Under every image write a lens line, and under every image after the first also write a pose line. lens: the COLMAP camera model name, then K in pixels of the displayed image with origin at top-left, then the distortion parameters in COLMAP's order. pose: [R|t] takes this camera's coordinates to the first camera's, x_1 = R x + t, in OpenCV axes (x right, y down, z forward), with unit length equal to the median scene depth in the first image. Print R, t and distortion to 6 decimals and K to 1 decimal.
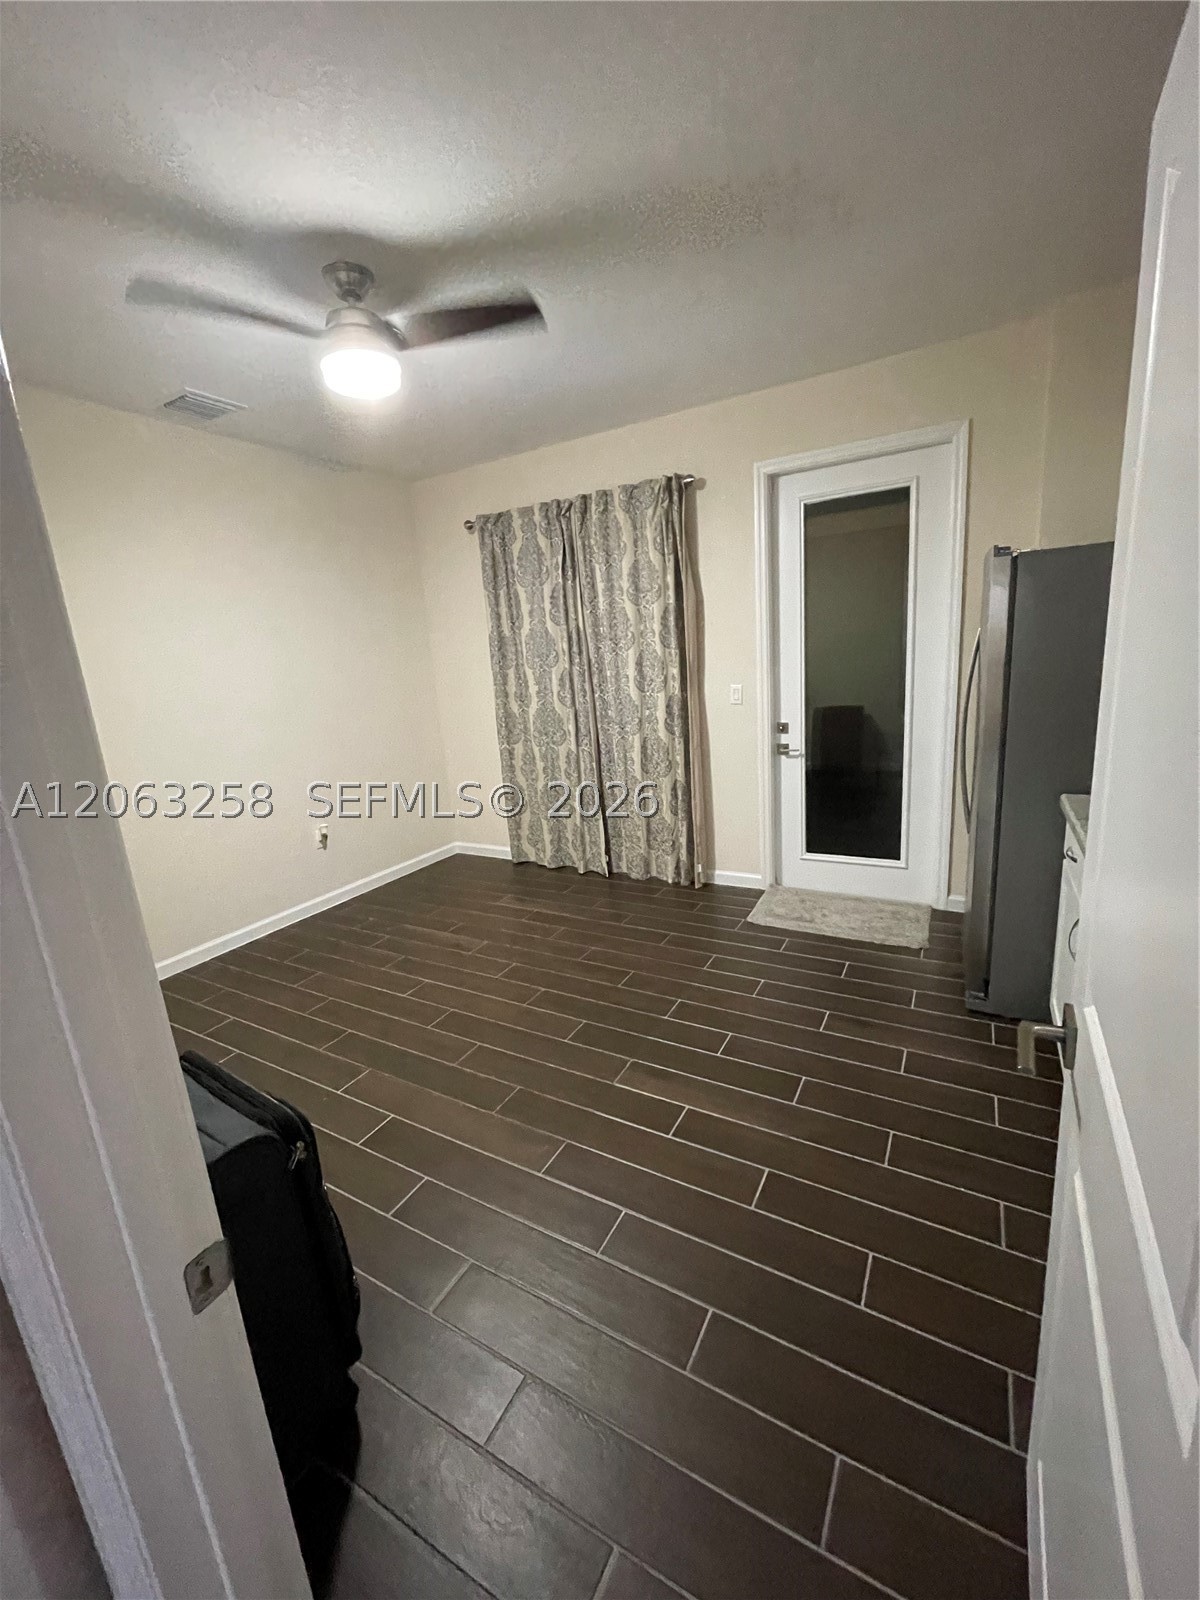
lens RADIAL K [[649.8, 0, 600.0], [0, 649.8, 800.0], [0, 0, 1]] dist [0.000339, -0.000035]
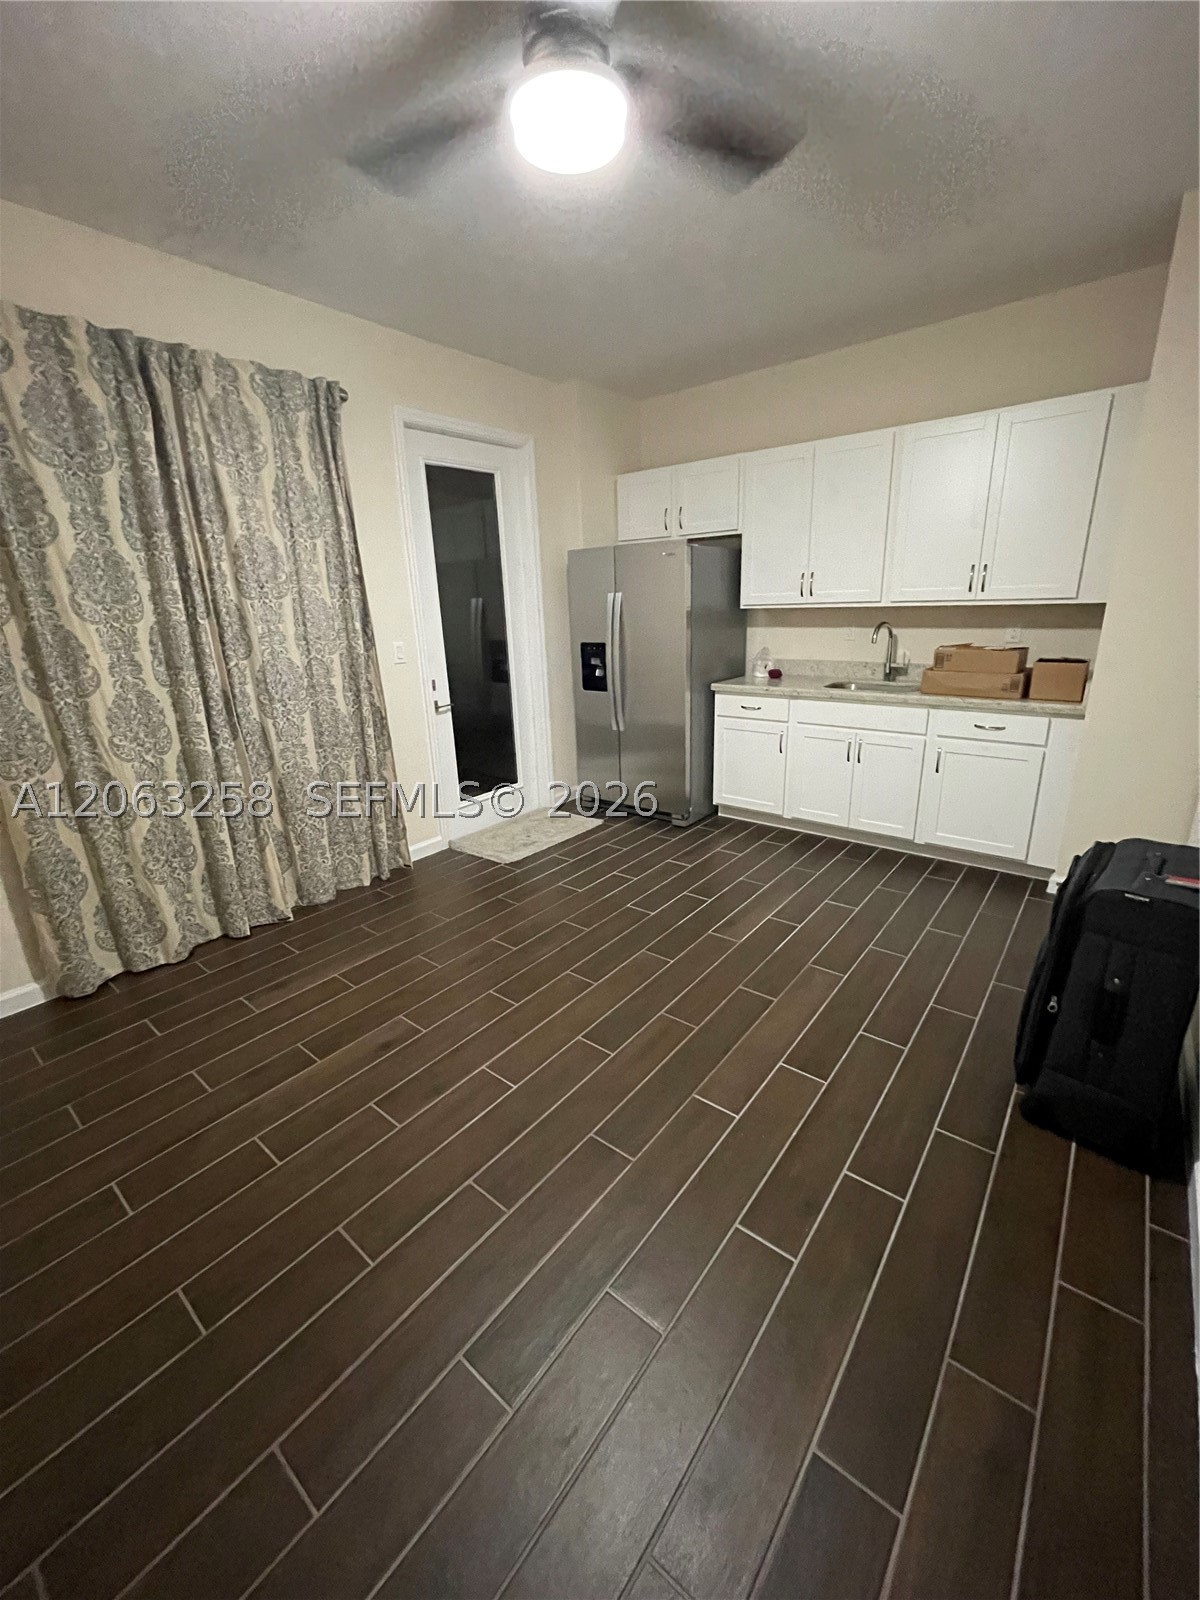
lens RADIAL K [[656.1, 0, 600.0], [0, 656.1, 800.0], [0, 0, 1]] dist [-0.002367, -0.000280]
pose [[0.154390, -0.227754, 0.961401, -0.700574], [0.239066, 0.952764, 0.187316, -0.069379], [-0.958651, 0.200919, 0.201546, 0.580075]]
